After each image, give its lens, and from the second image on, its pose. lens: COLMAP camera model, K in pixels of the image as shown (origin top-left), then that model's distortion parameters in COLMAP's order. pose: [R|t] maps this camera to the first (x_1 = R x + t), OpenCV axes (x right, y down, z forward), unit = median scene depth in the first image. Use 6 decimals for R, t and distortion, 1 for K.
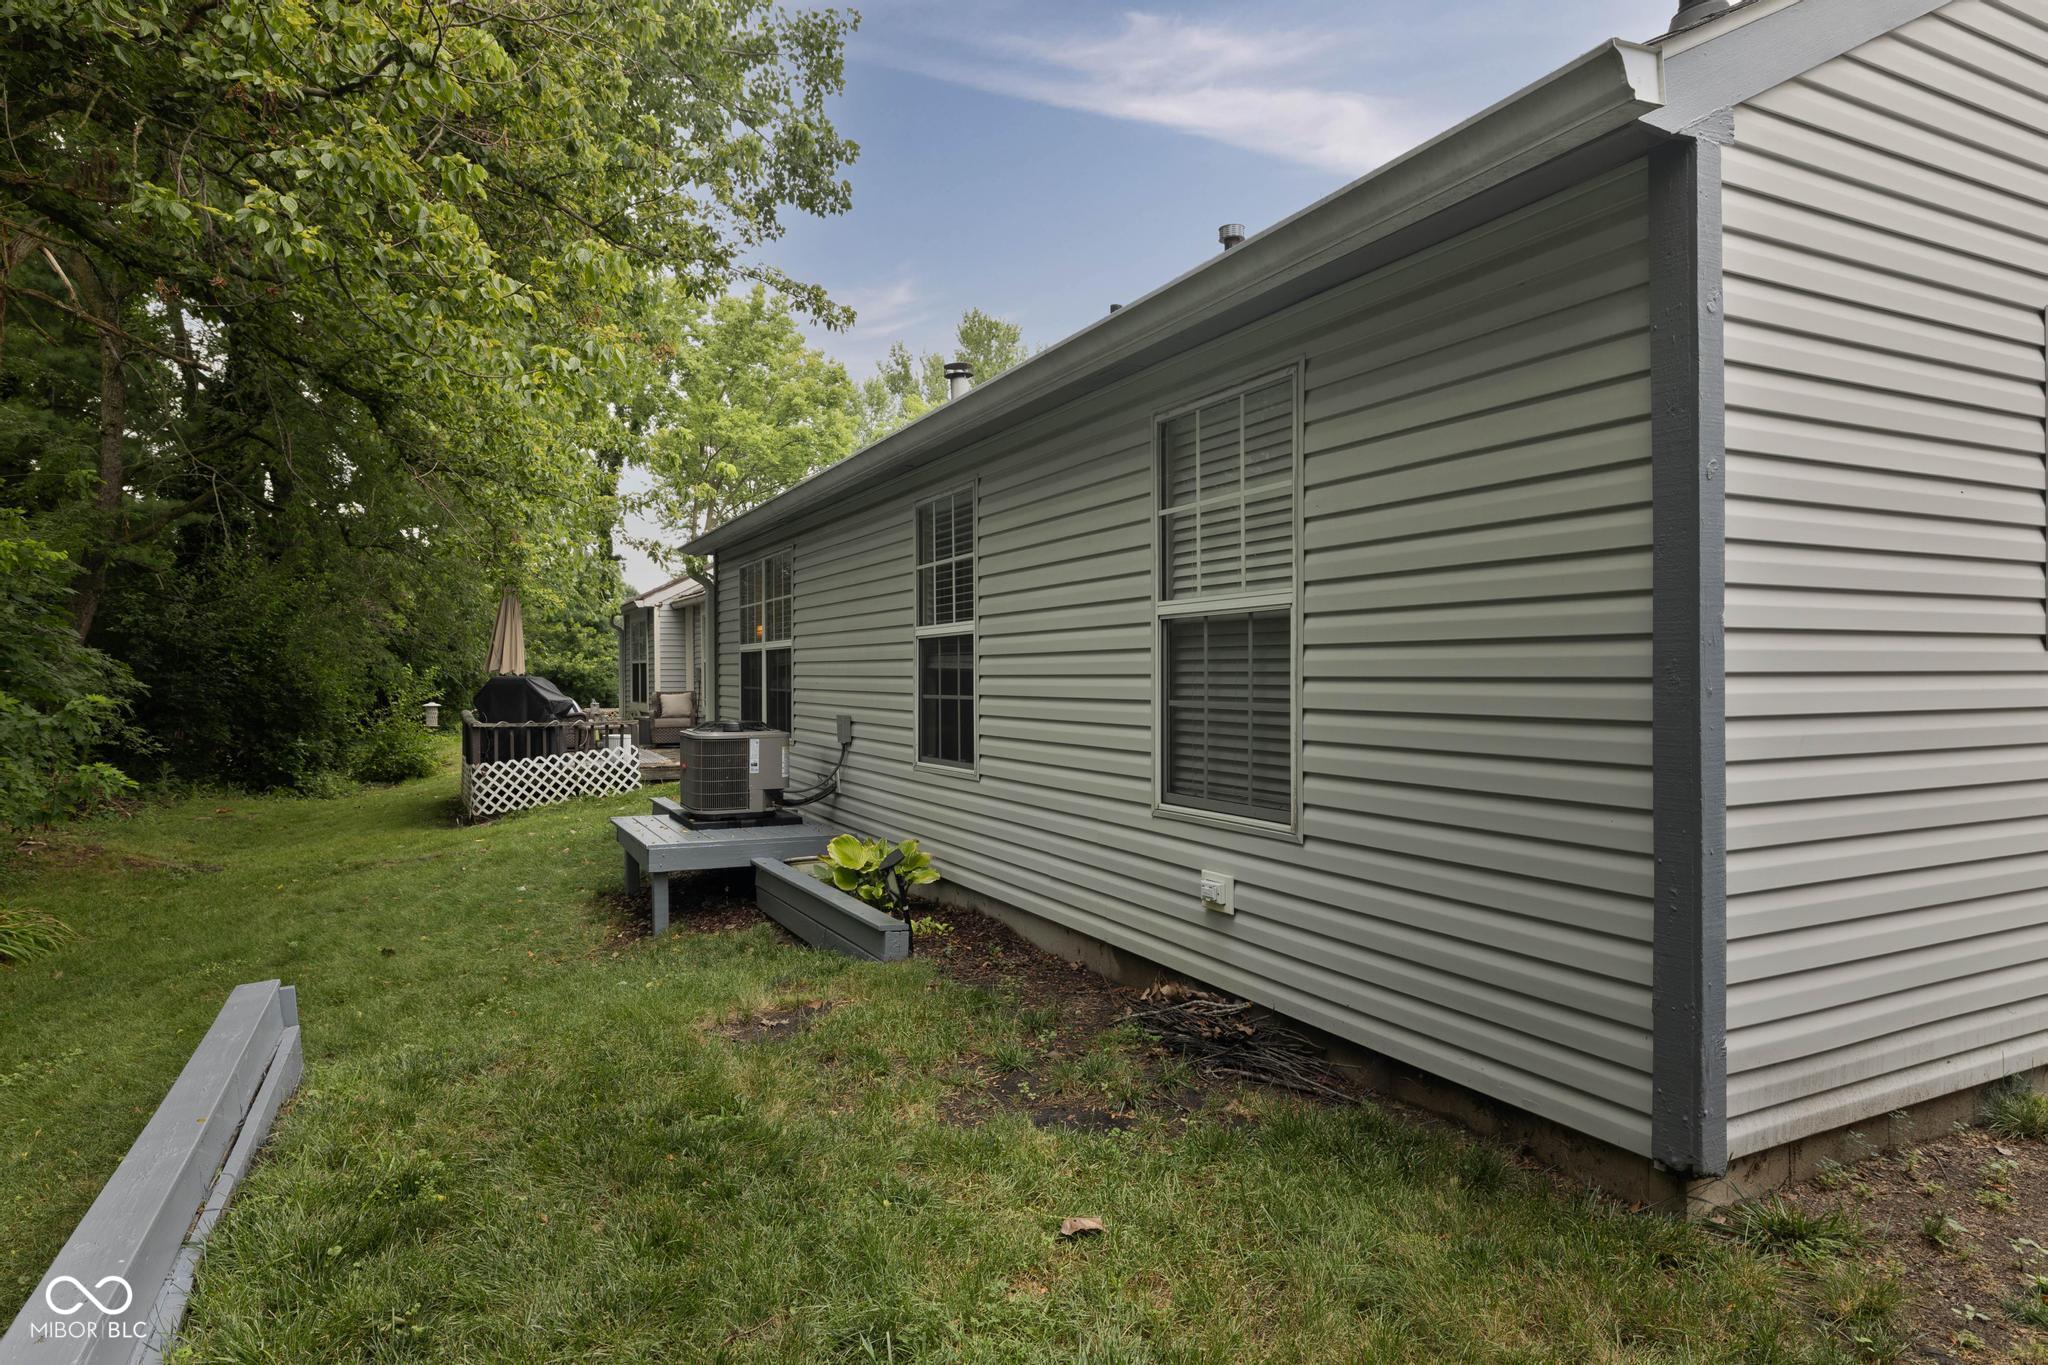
lens RADIAL K [[1173.0, 0, 1024.0], [0, 1173.0, 682.5], [0, 0, 1]] dist [-0.000047, -0.000007]
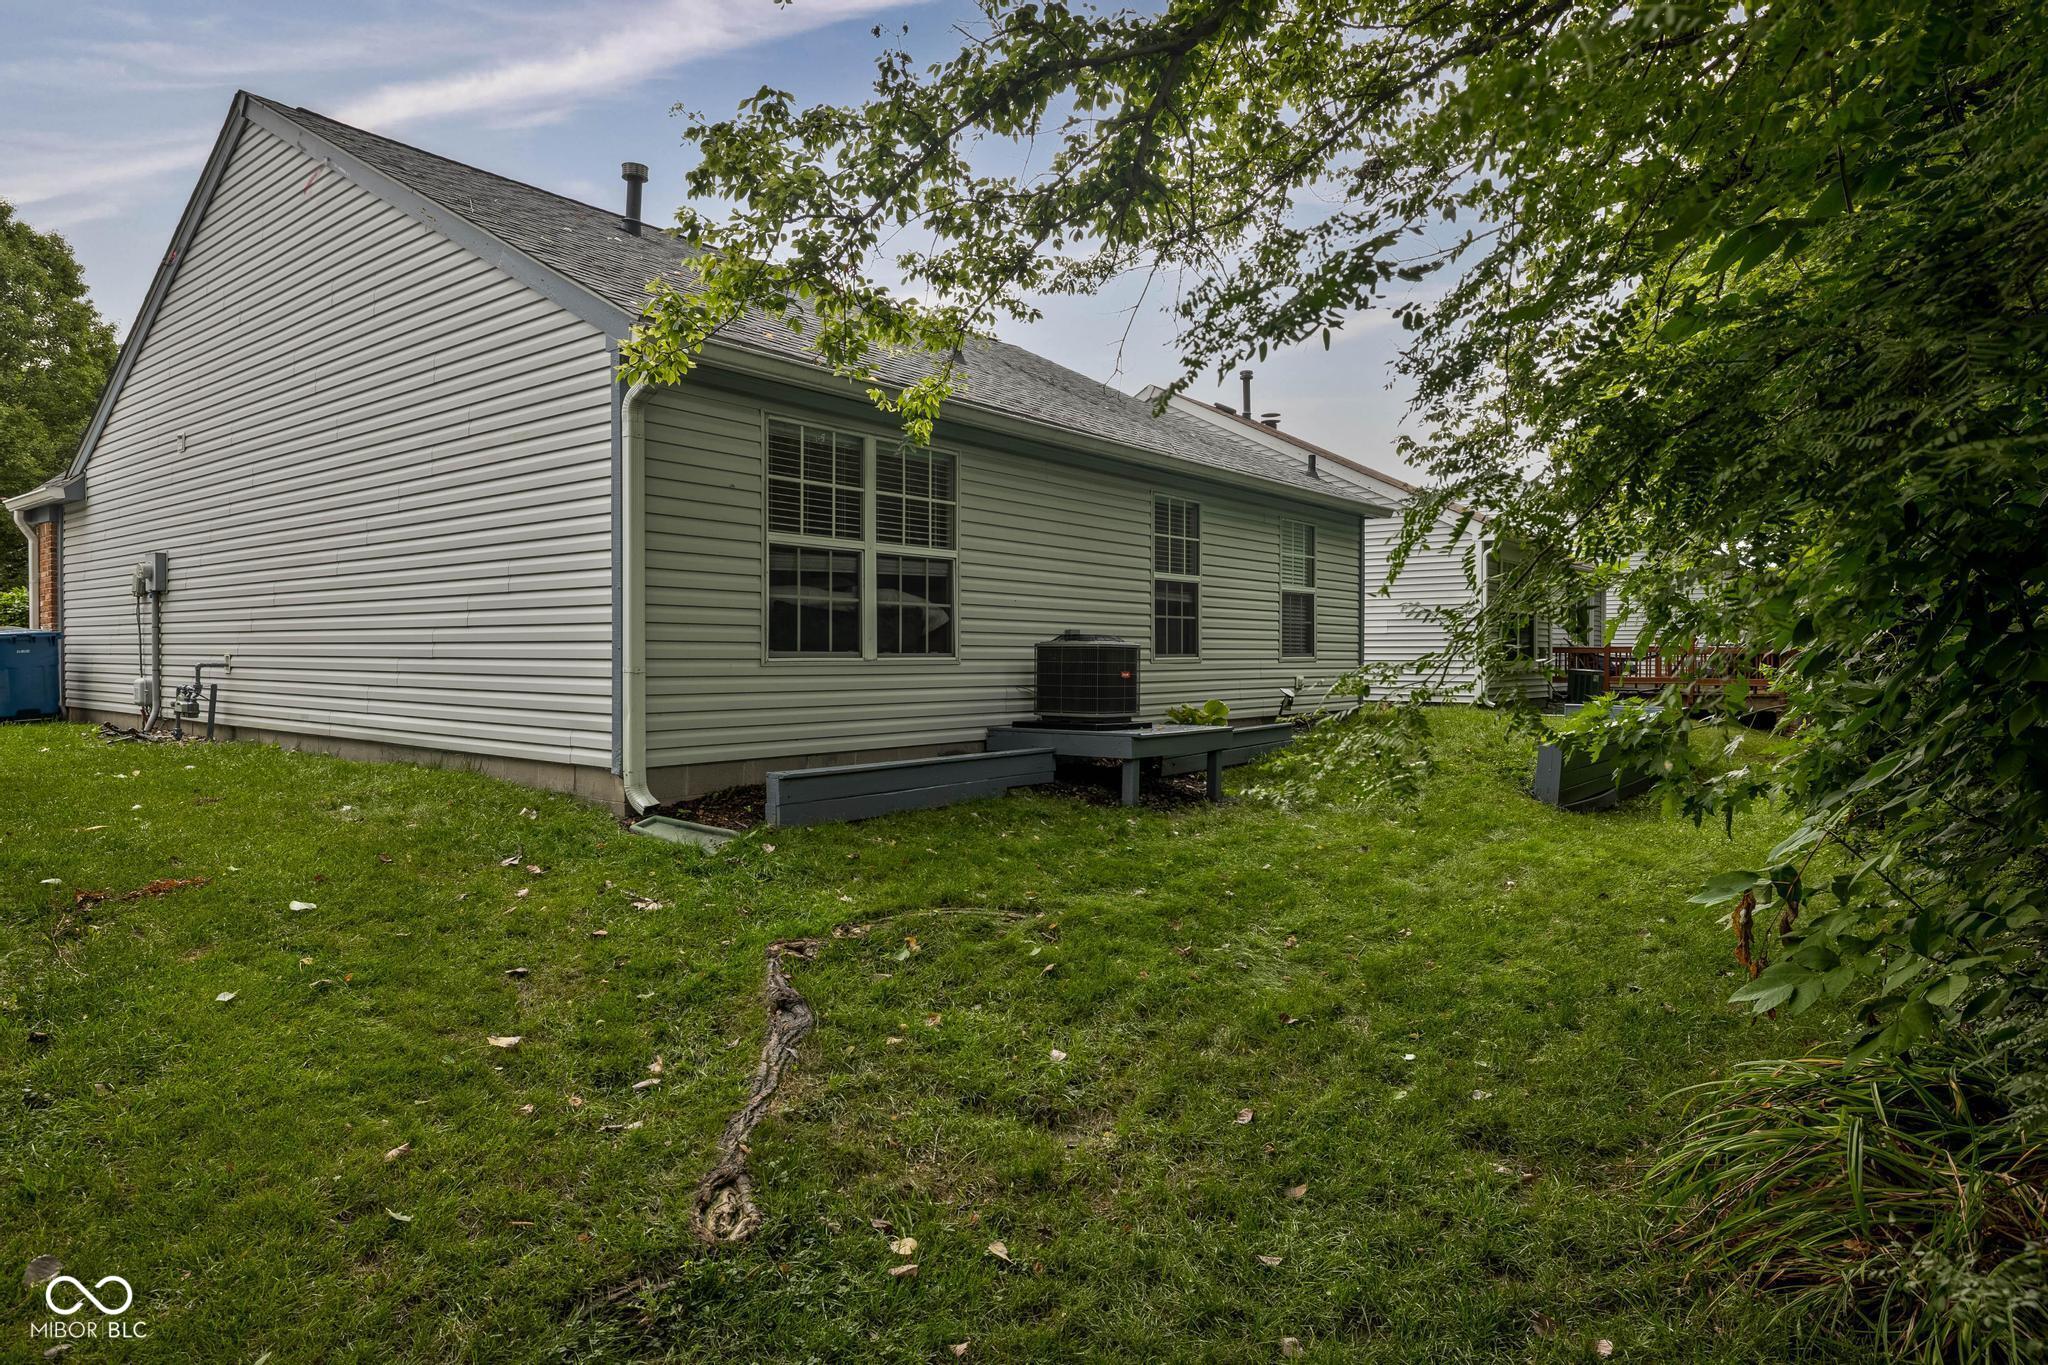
lens RADIAL K [[1176.9, 0, 1023.1], [0, 1176.9, 736.5], [0, 0, 1]] dist [-0.000324, 0.000865]
pose [[-0.410777, -0.067471, 0.909236, -1.605213], [0.002438, 0.997173, 0.075098, 0.058728], [-0.911733, 0.033065, -0.409451, 1.988541]]
